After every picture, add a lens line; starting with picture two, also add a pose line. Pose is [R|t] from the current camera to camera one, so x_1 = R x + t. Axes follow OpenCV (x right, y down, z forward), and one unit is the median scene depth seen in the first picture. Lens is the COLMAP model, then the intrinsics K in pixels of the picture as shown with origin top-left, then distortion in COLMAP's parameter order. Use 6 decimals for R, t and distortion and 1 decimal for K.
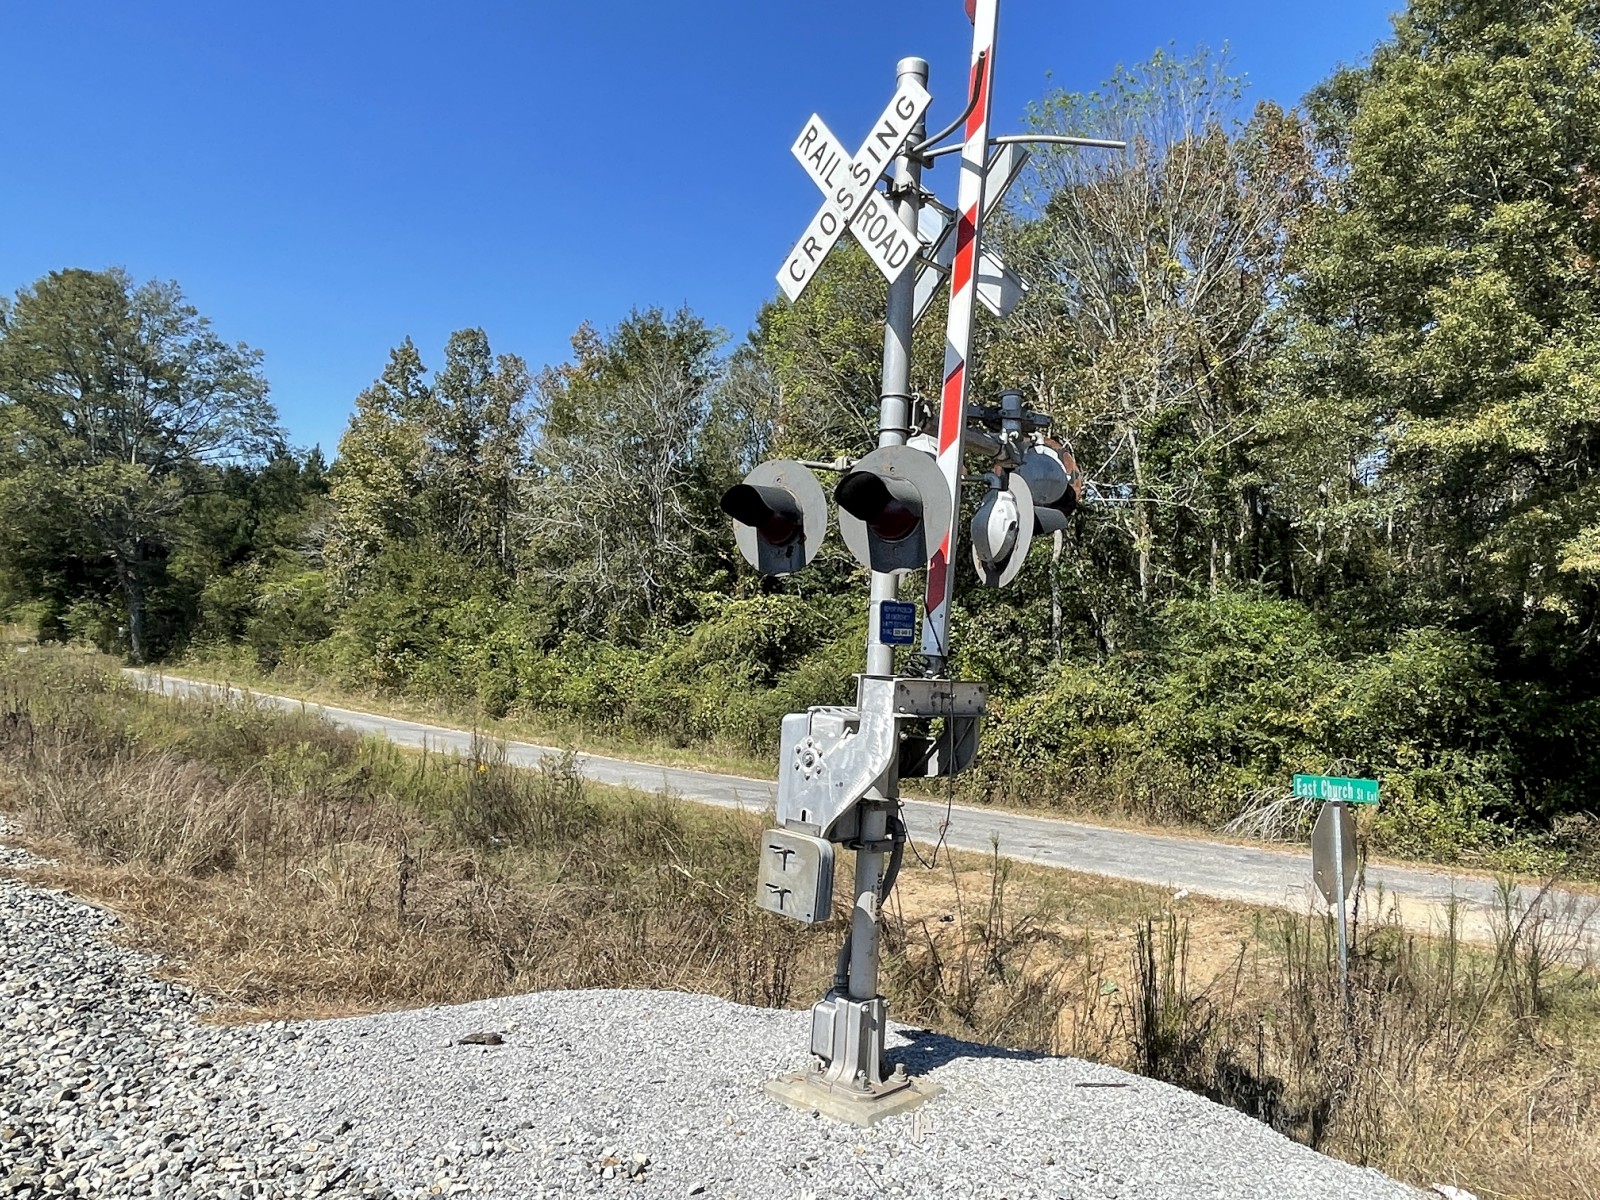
lens RADIAL K [[1110.3, 0, 821.6], [0, 1110.3, 593.1], [0, 0, 1]] dist [-0.003326, -0.002775]
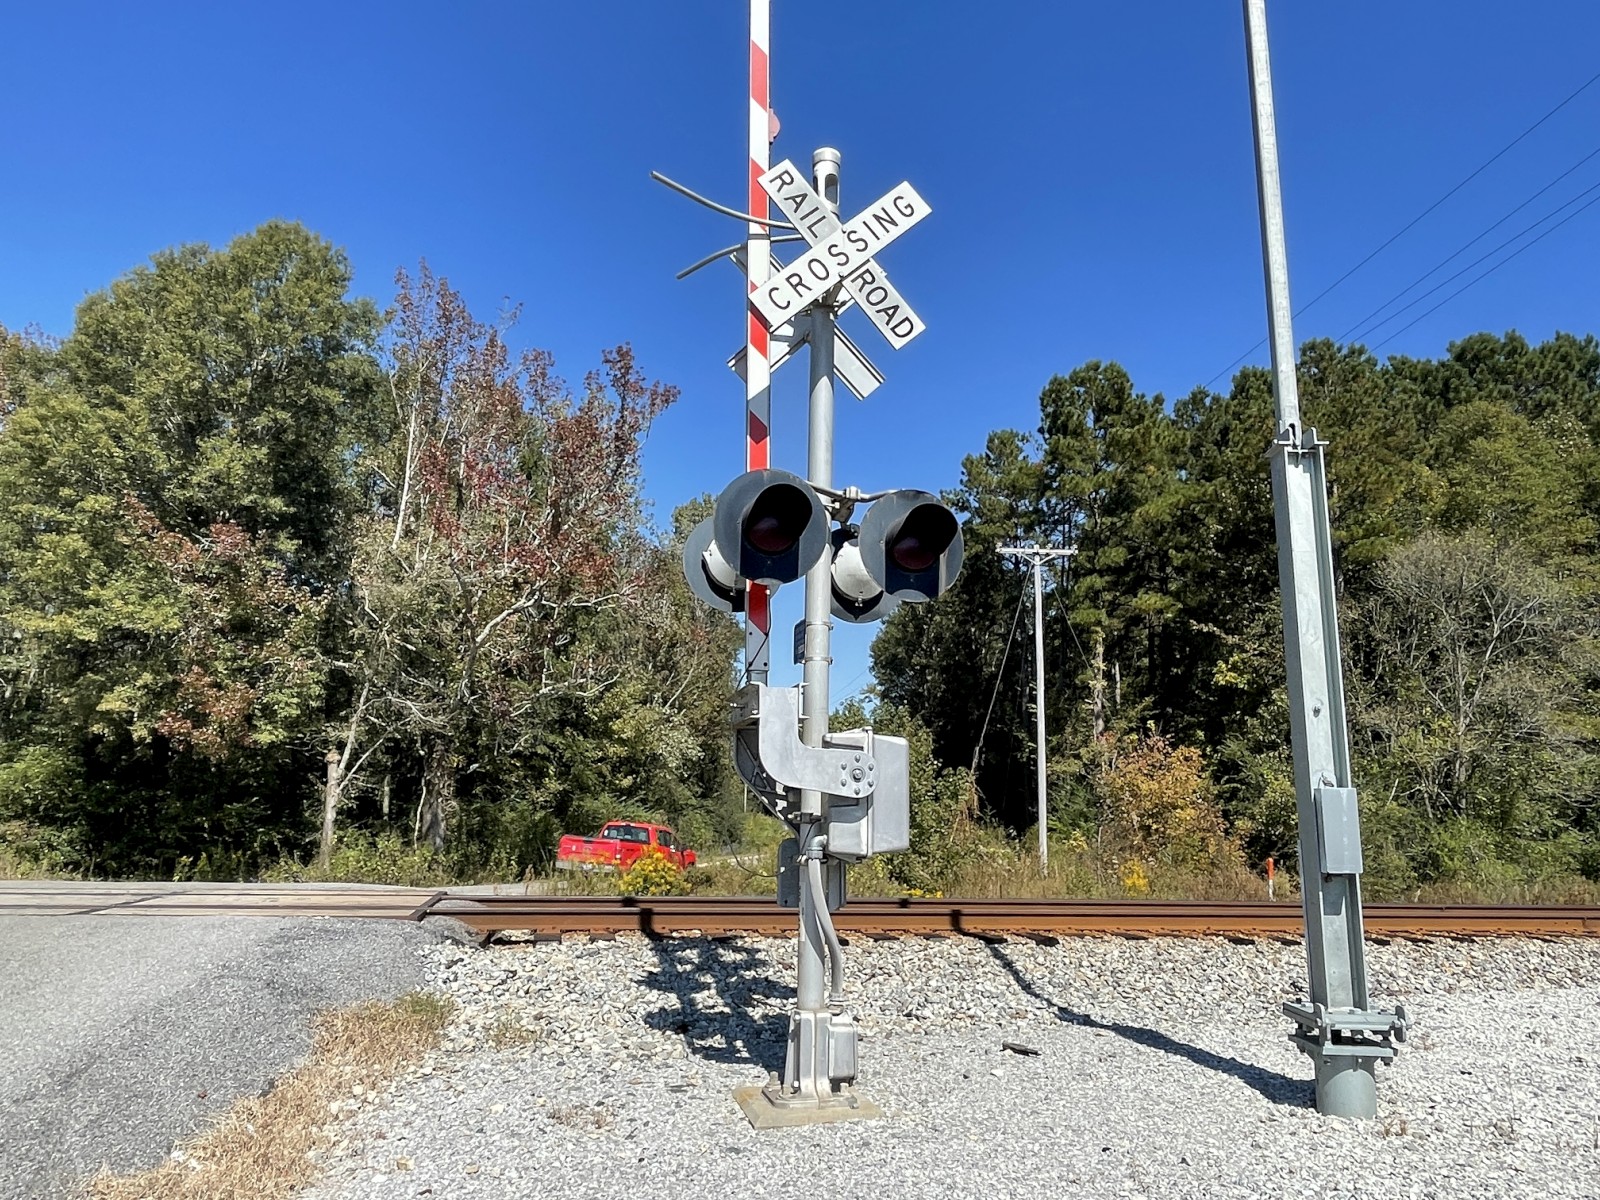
lens RADIAL K [[1110.3, 0, 806.0], [0, 1110.3, 597.7], [0, 0, 1]] dist [-0.003326, -0.002775]
pose [[0.549390, 0.121348, 0.826707, -0.198782], [-0.023098, 0.991226, -0.130147, 0.006635], [-0.835246, 0.052406, 0.547373, -0.954132]]
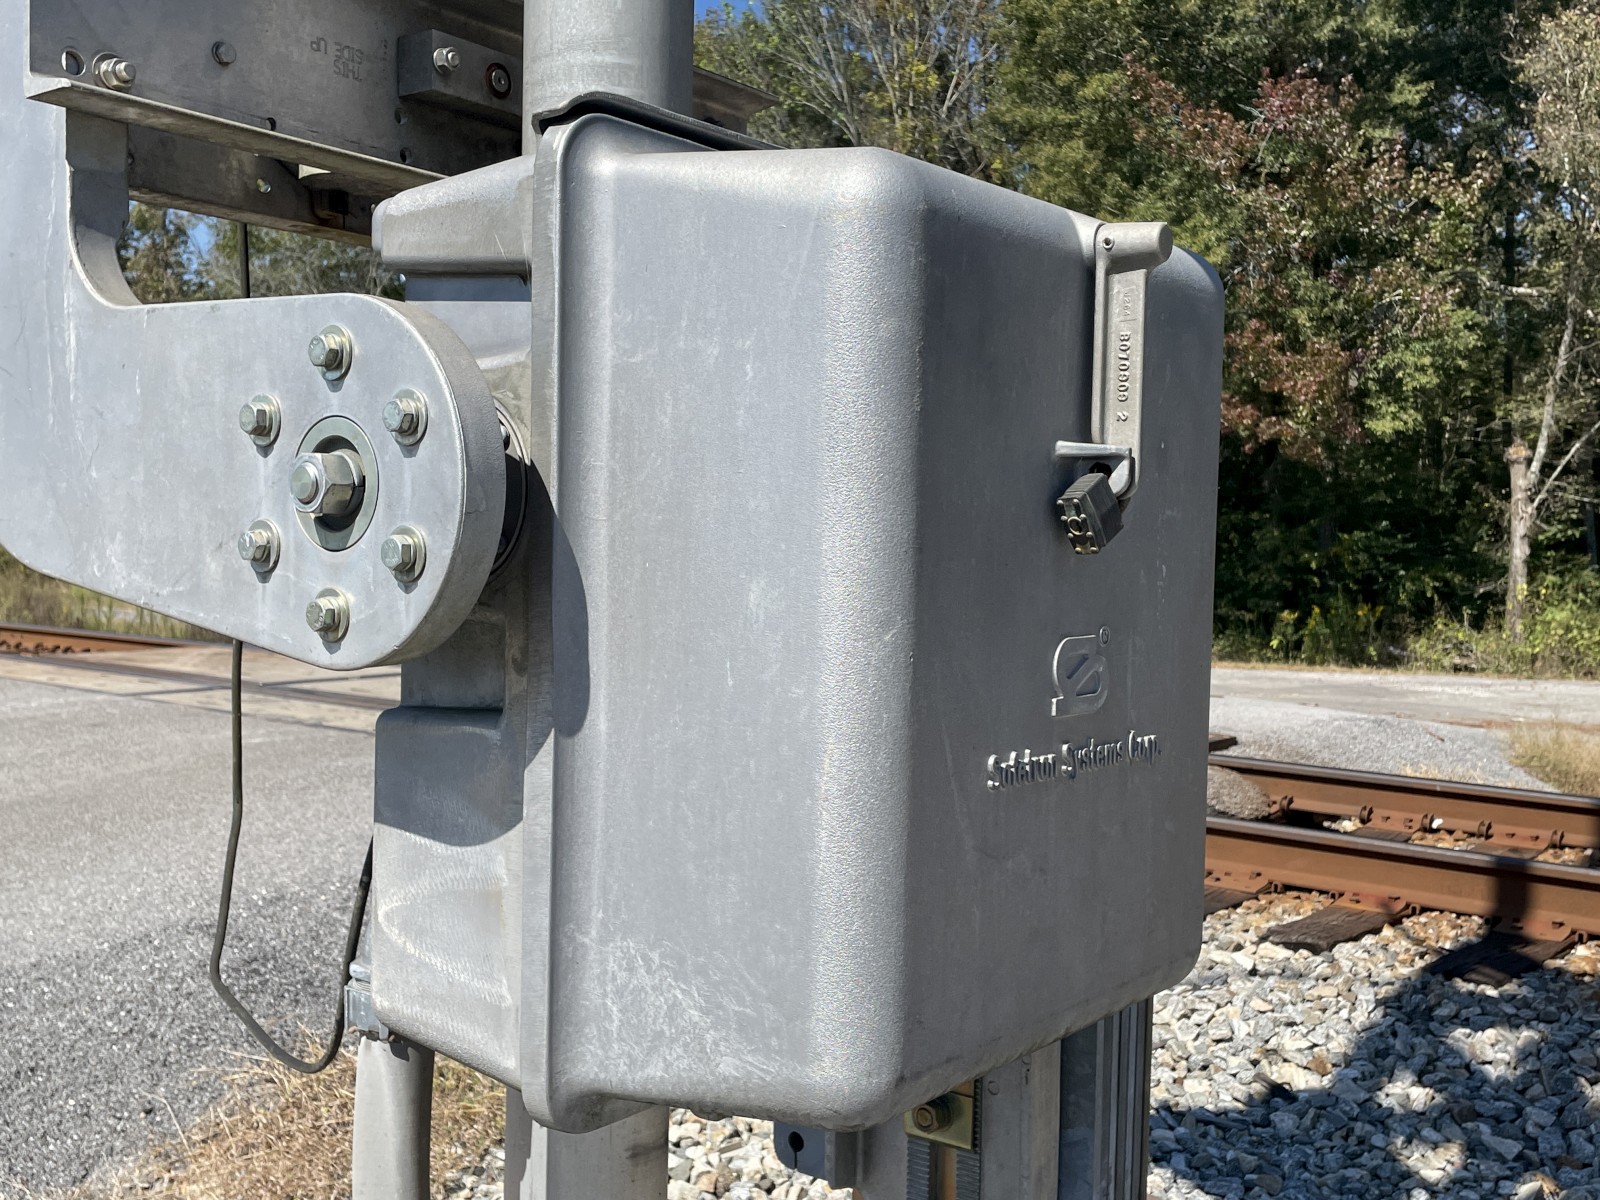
lens RADIAL K [[1676.5, 0, 799.7], [0, 1676.5, 596.1], [0, 0, 1]] dist [0.067930, 0.000000]
pose [[0.994991, -0.036572, 0.093035, 0.149210], [0.027909, 0.995296, 0.092768, 0.015246], [-0.095990, -0.089707, 0.991332, -0.824276]]
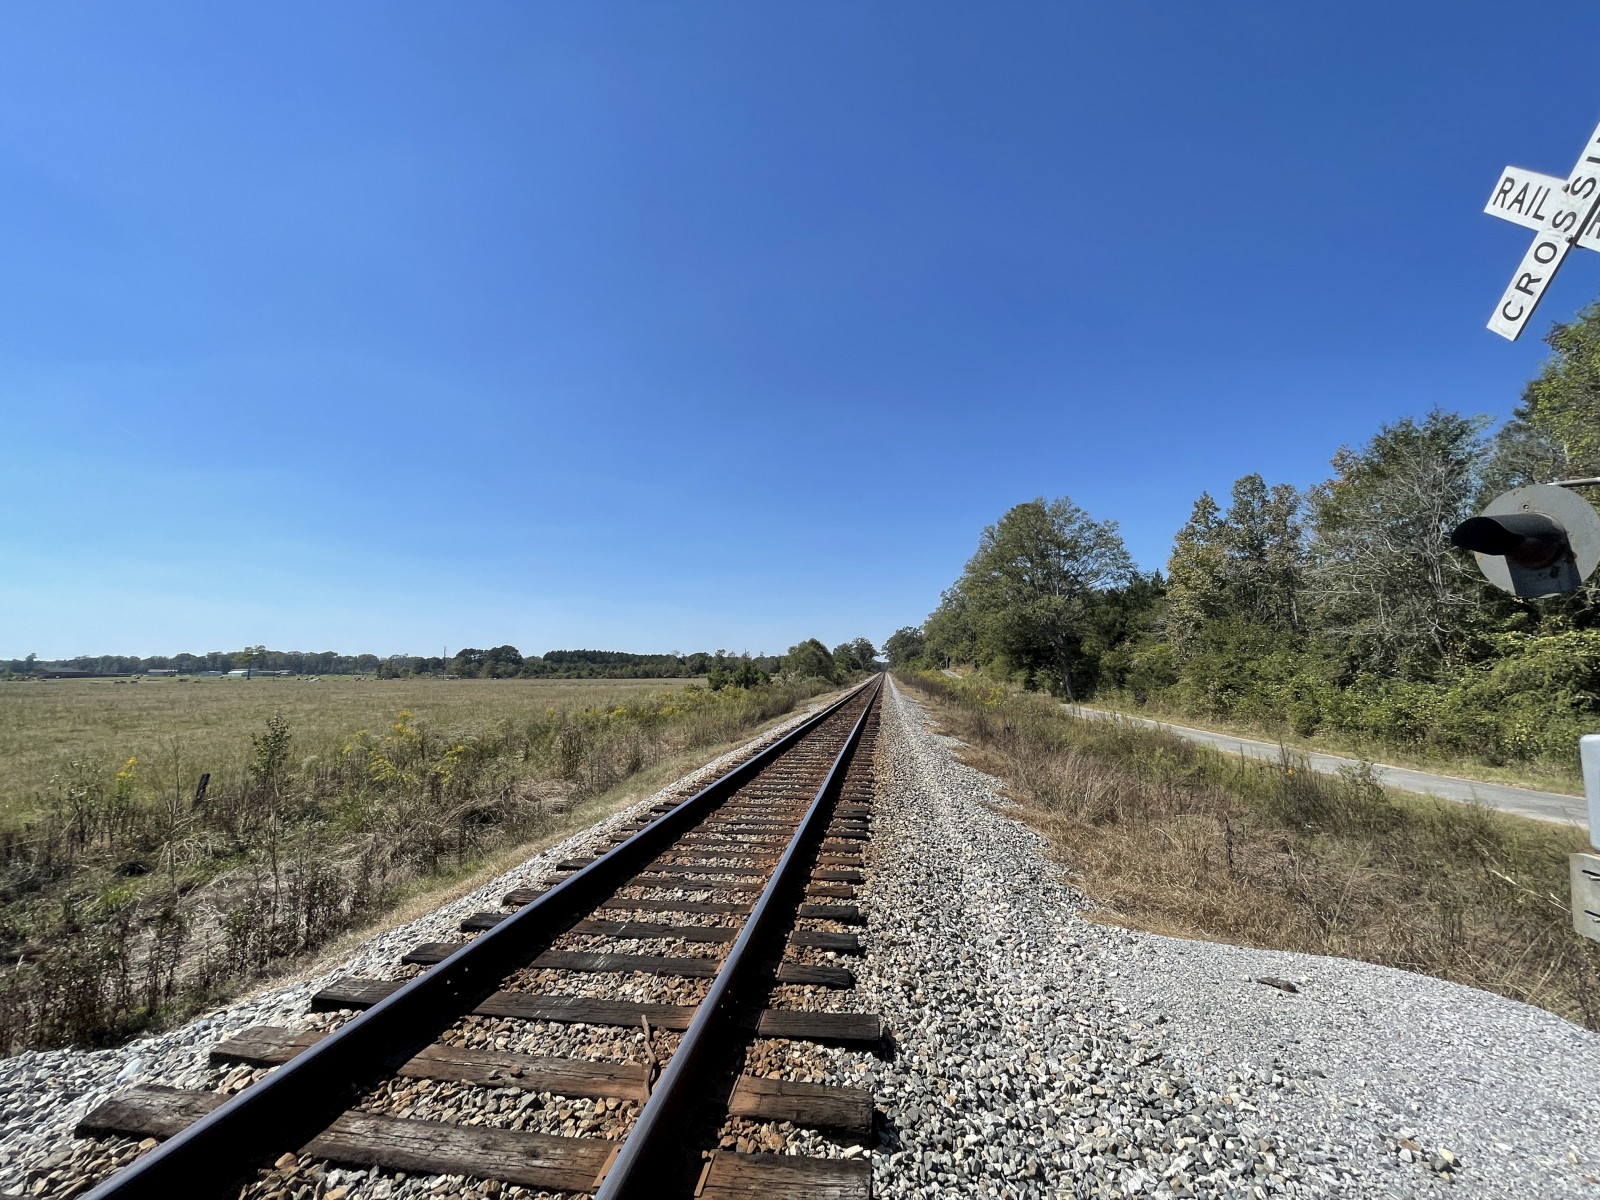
lens RADIAL K [[638.7, 0, 828.4], [0, 638.7, 601.9], [0, 0, 1]] dist [-0.003840, 0.000029]
pose [[0.597558, -0.138956, -0.789694, 0.011096], [0.065955, 0.990050, -0.124303, 0.006886], [0.799109, 0.022195, 0.600777, 0.046547]]
